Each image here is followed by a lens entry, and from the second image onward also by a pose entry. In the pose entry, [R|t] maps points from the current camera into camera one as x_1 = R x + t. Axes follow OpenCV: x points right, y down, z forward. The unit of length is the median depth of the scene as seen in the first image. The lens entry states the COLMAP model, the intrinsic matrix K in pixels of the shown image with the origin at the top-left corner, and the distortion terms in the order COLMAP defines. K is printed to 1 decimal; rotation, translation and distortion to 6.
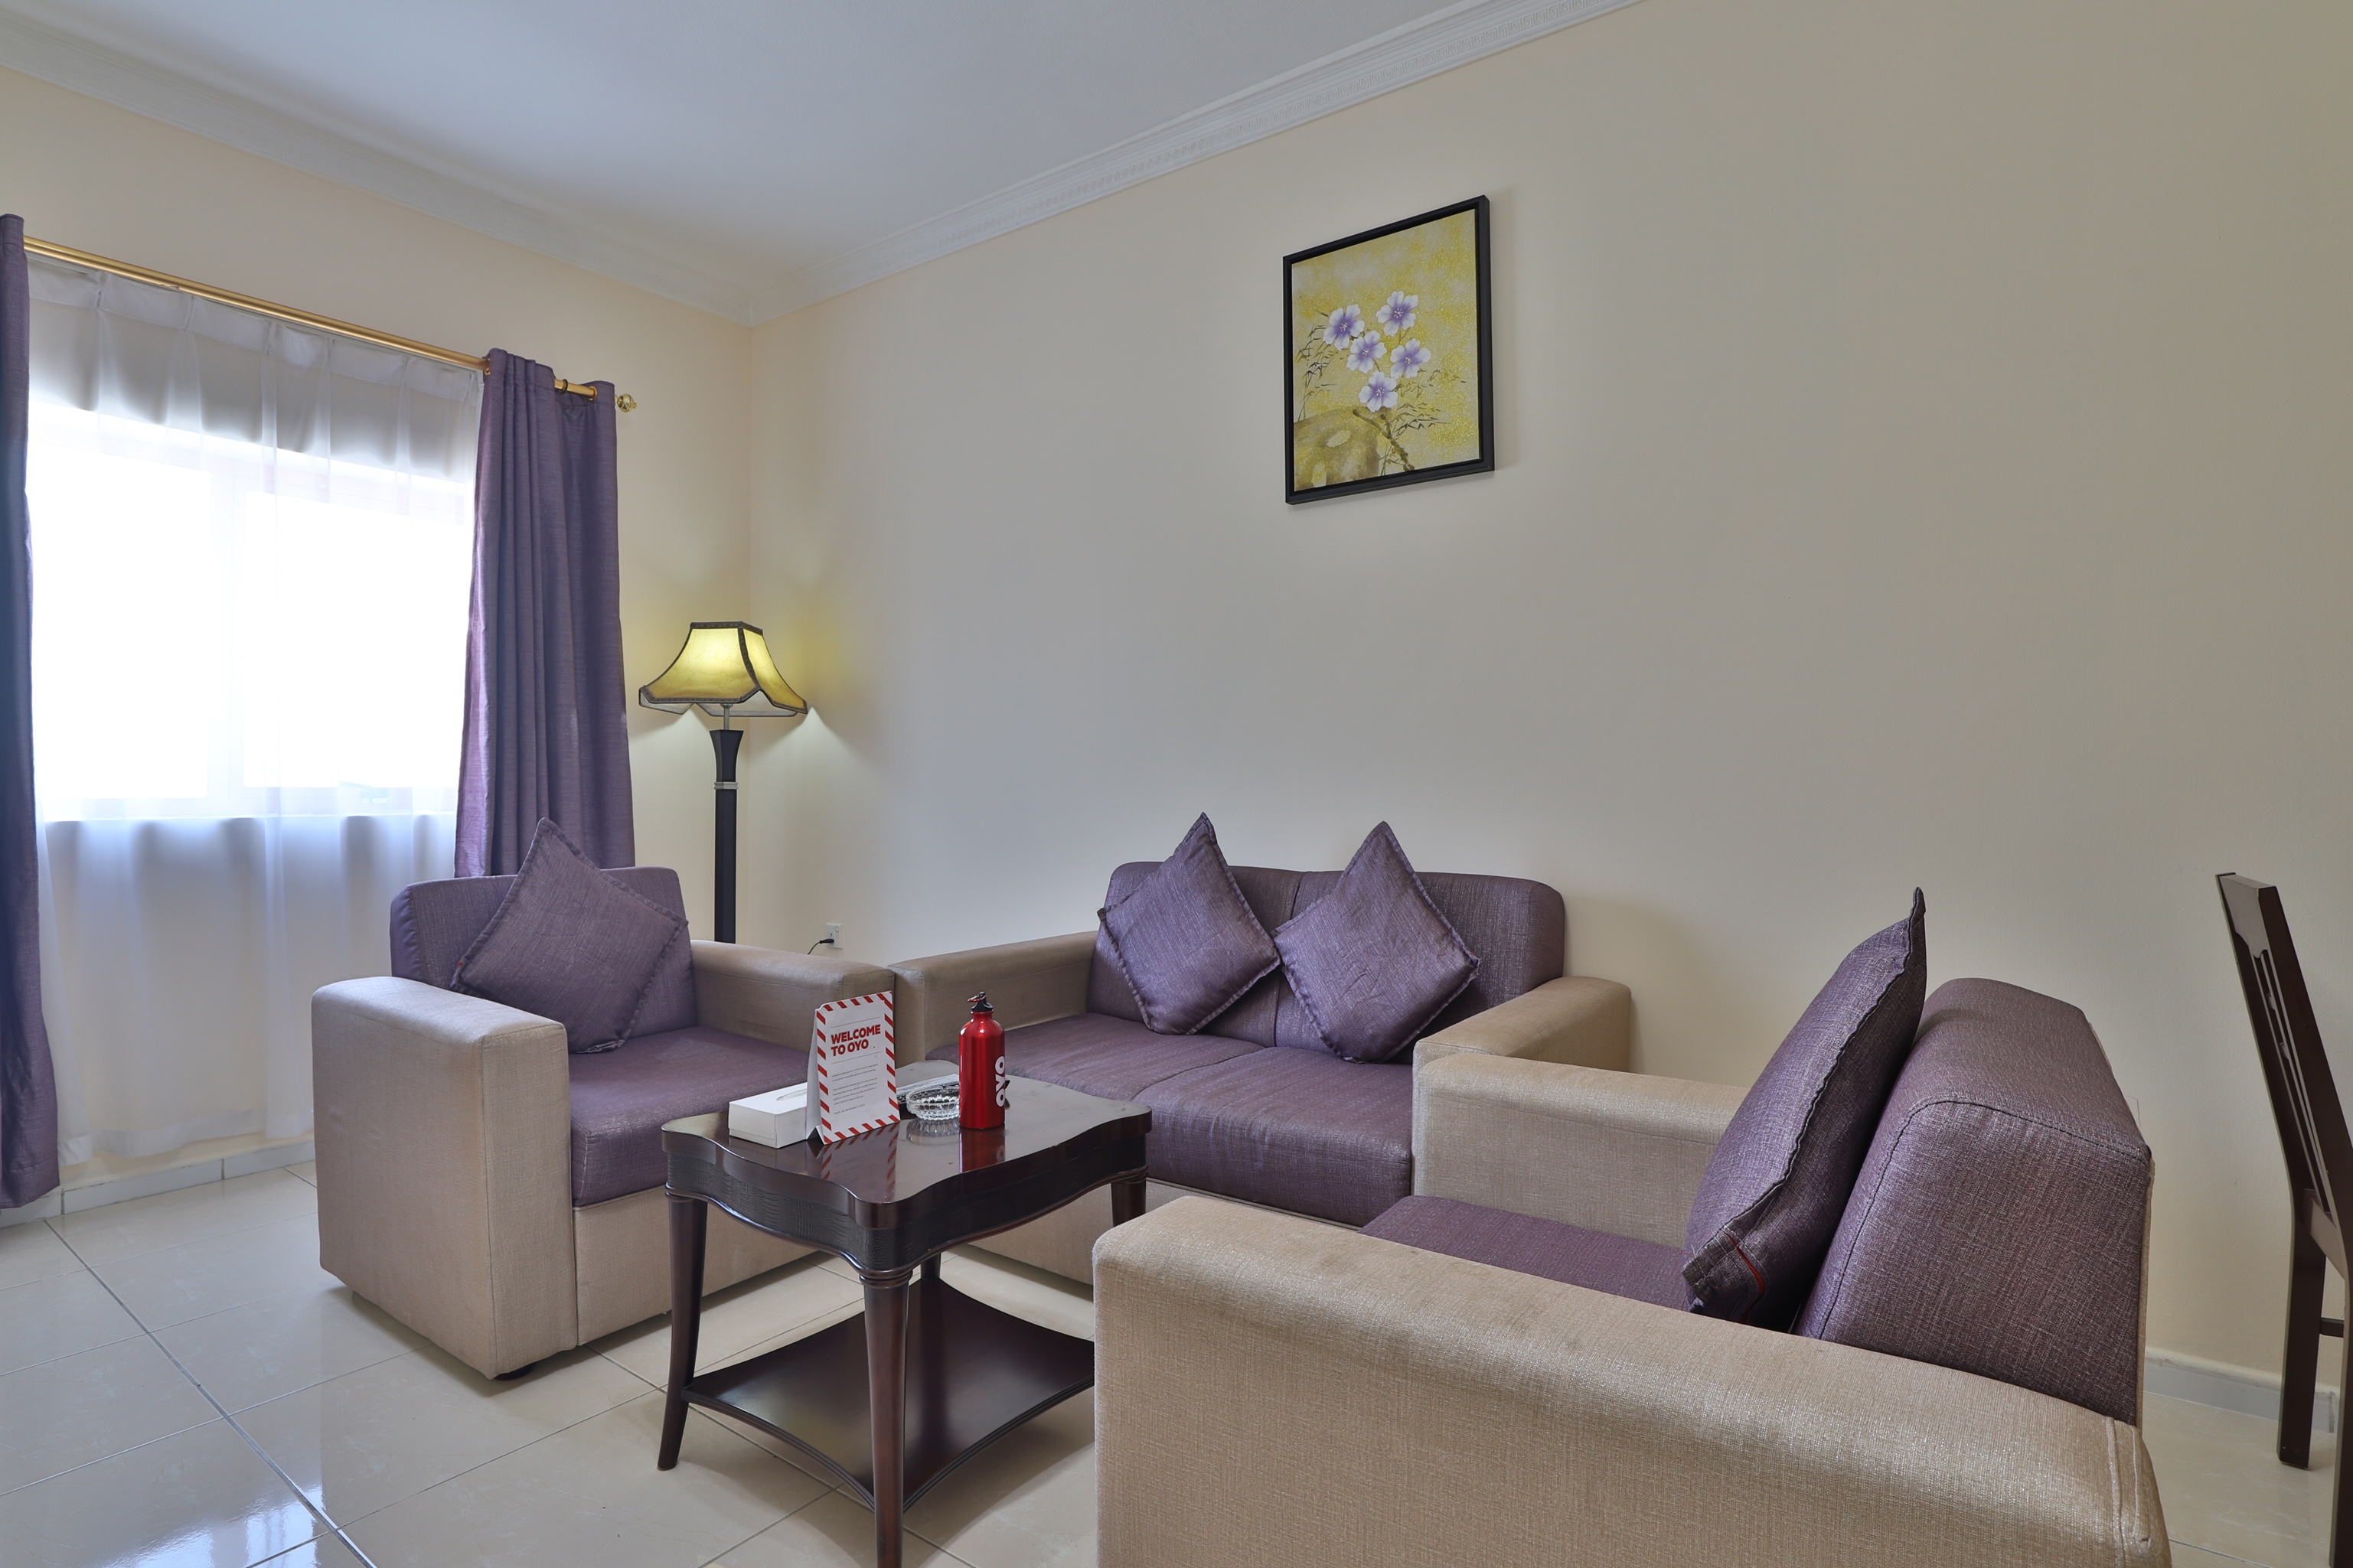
lens RADIAL K [[1121.8, 0, 1180.0], [0, 1121.8, 777.6], [0, 0, 1]] dist [-0.032695, 0.001506]
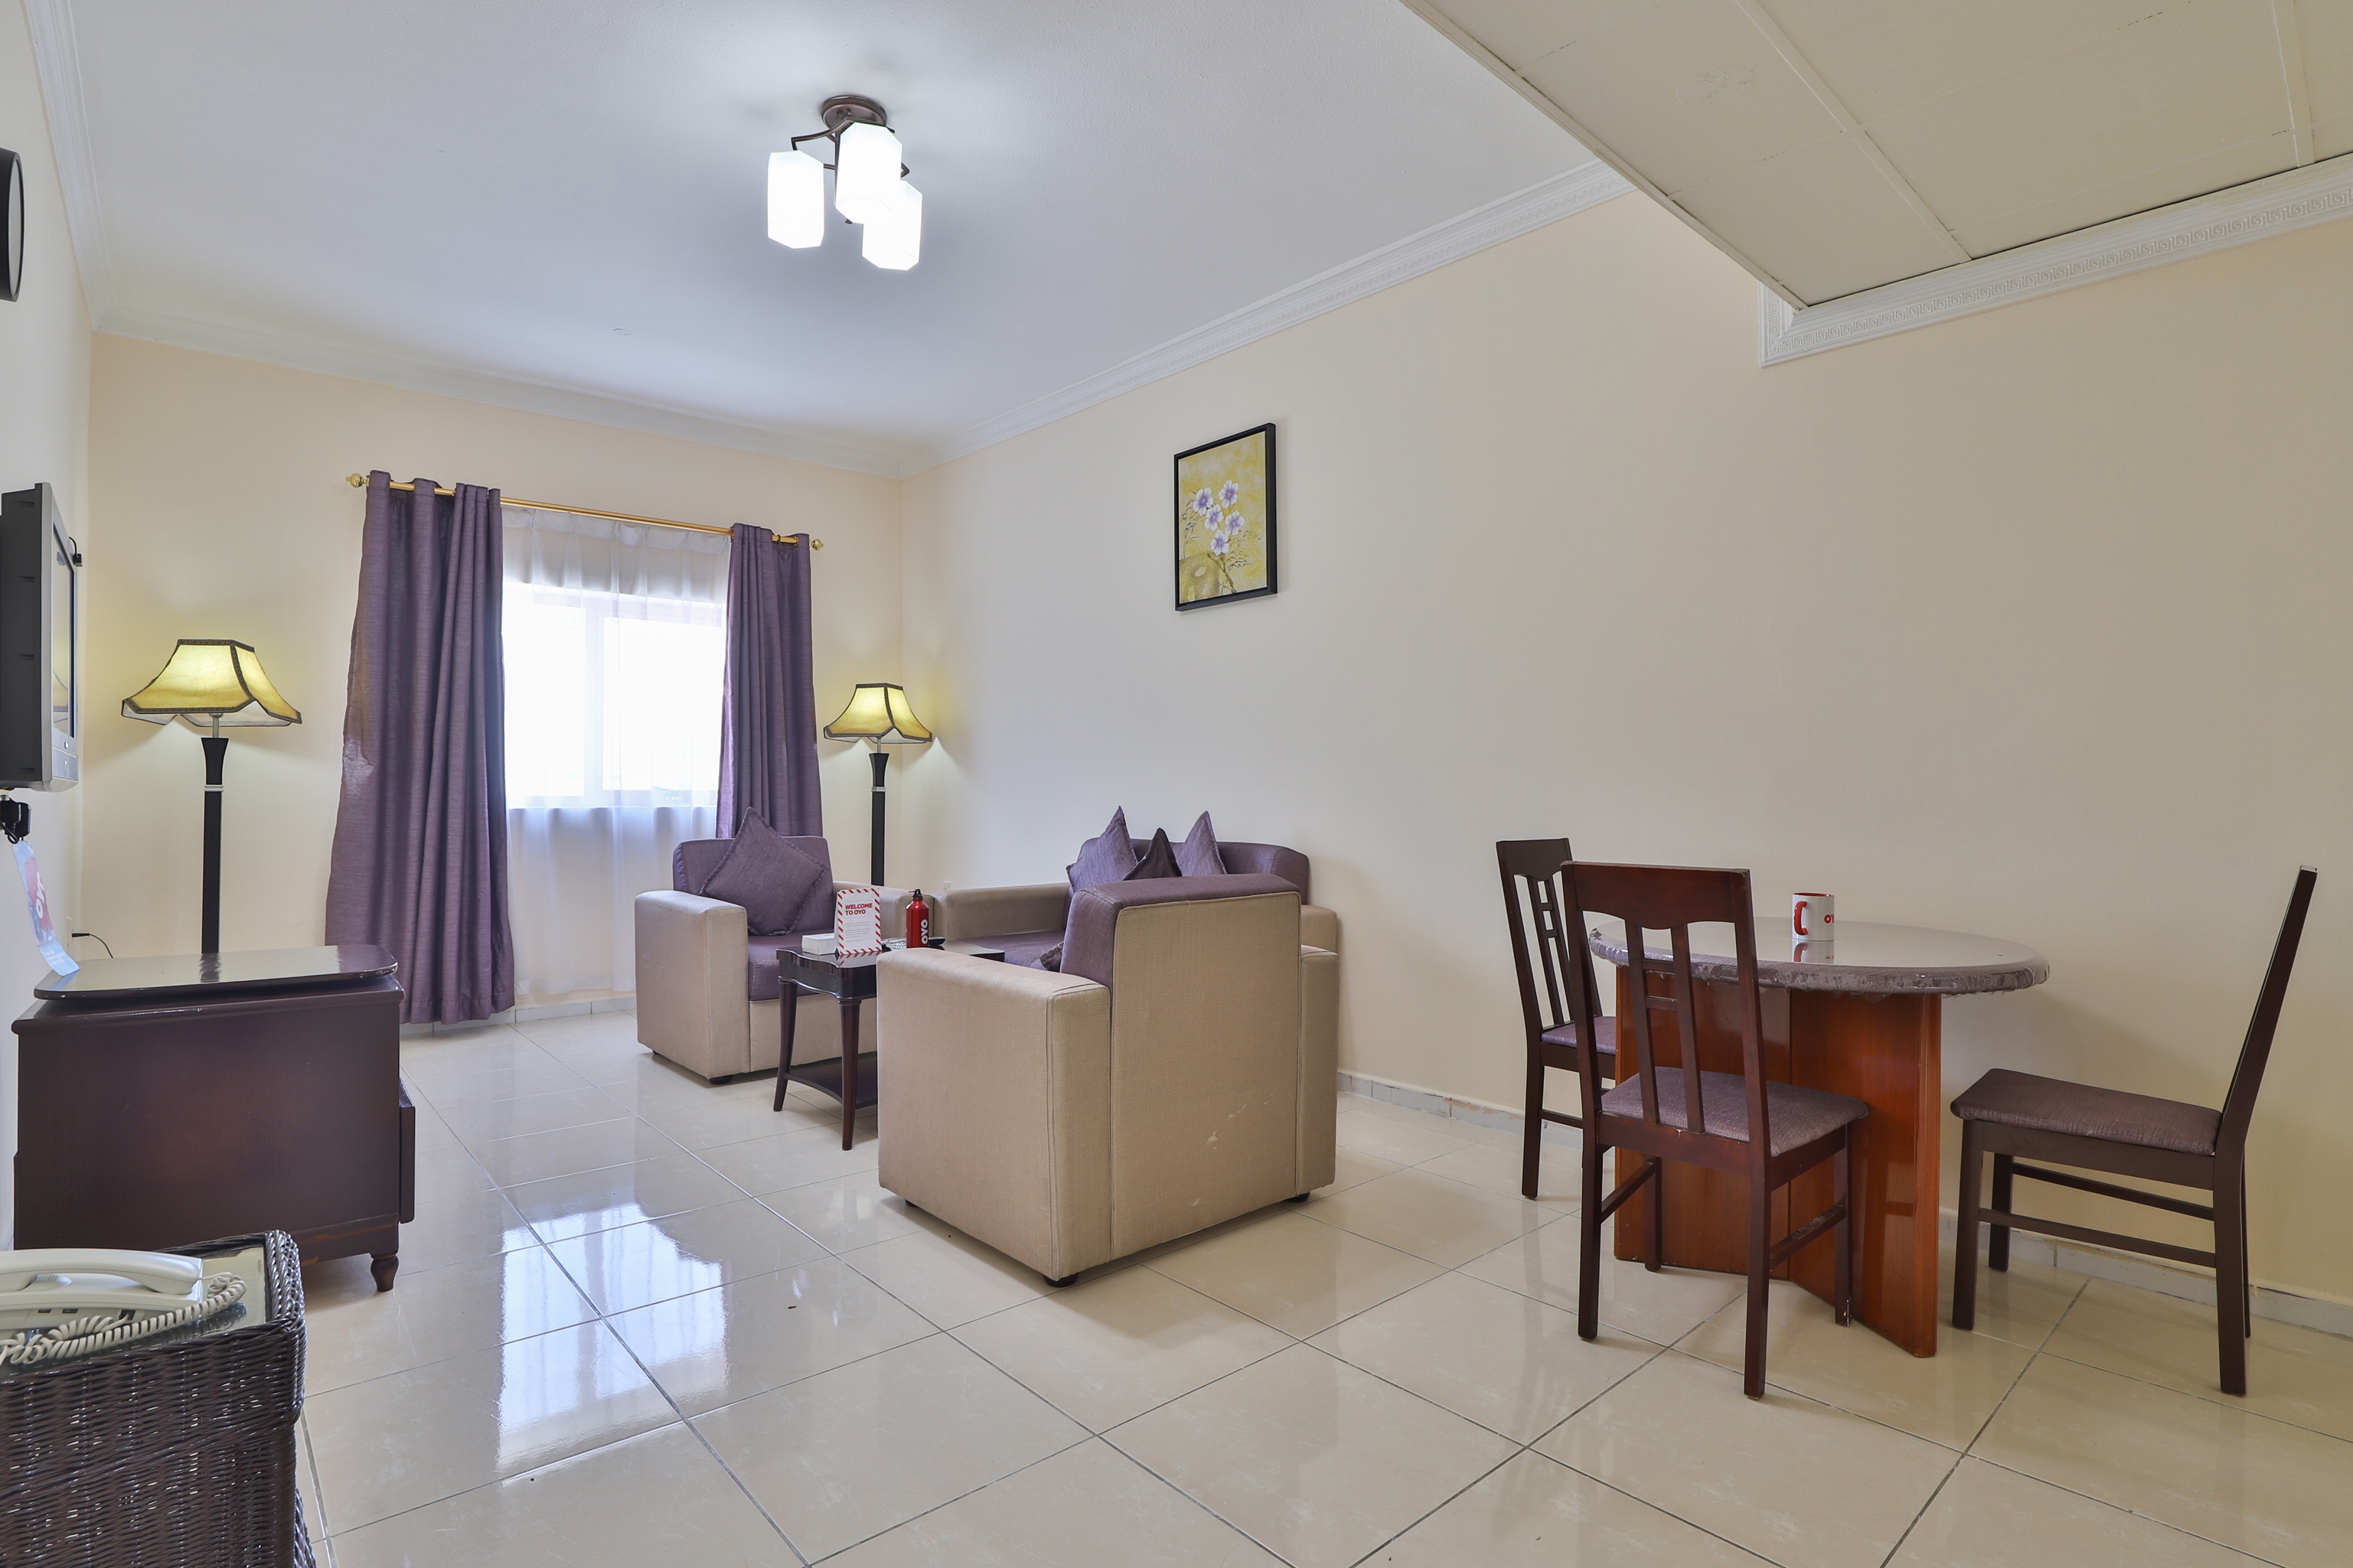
lens RADIAL K [[1141.0, 0, 1192.0], [0, 1141.0, 782.9], [0, 0, 1]] dist [-0.031646, 0.001779]
pose [[0.975011, 0.000478, -0.222156, 0.481187], [-0.000809, 0.999999, -0.001396, -0.000067], [0.222155, 0.001541, 0.975010, -0.573319]]
